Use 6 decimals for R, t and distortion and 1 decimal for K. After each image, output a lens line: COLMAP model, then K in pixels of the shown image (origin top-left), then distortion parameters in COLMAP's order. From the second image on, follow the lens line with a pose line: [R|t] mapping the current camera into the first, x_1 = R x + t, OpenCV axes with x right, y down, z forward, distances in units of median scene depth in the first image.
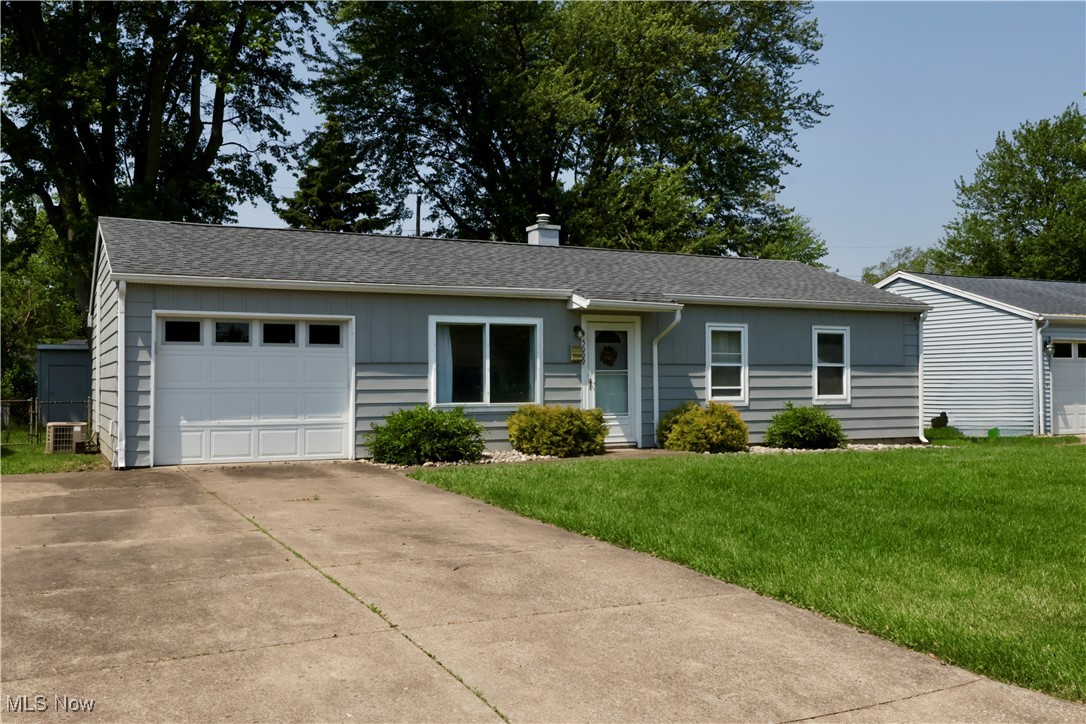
lens RADIAL K [[1029.9, 0, 542.7], [0, 1029.9, 354.5], [0, 0, 1]] dist [-0.020580, 0.000000]
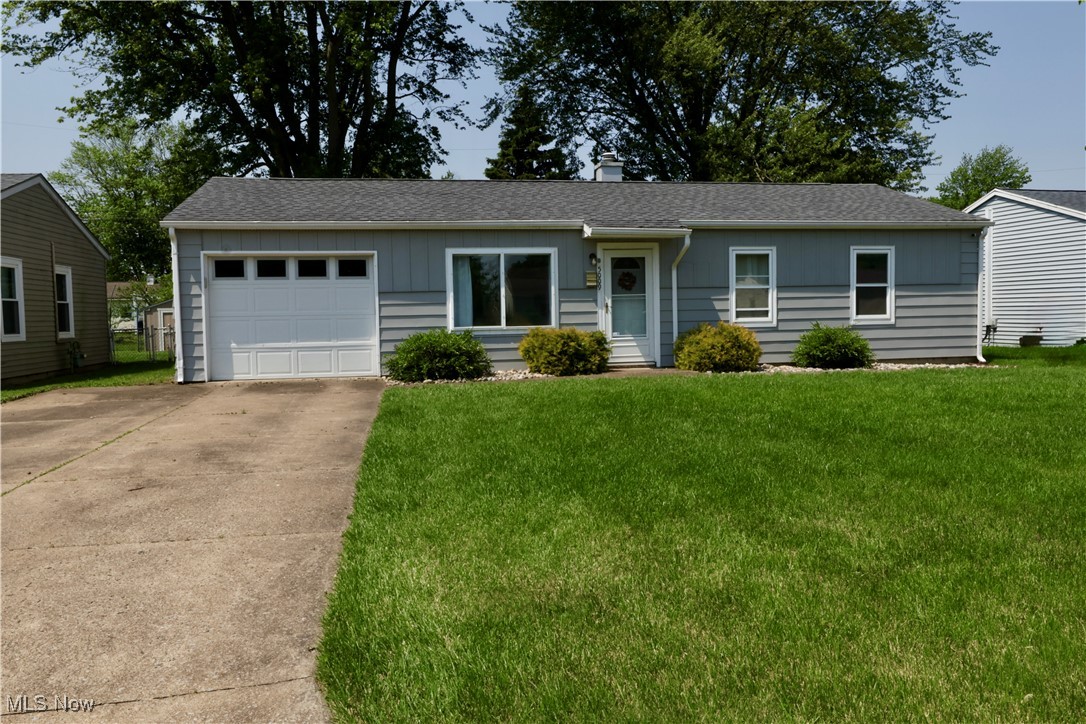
lens RADIAL K [[817.5, 0, 543.1], [0, 817.5, 369.6], [0, 0, 1]] dist [0.008662, 0.000136]
pose [[0.960829, 0.007291, -0.277047, 0.221619], [0.021731, 0.994594, 0.101539, 0.004764], [0.276290, -0.103582, 0.955476, 0.156186]]
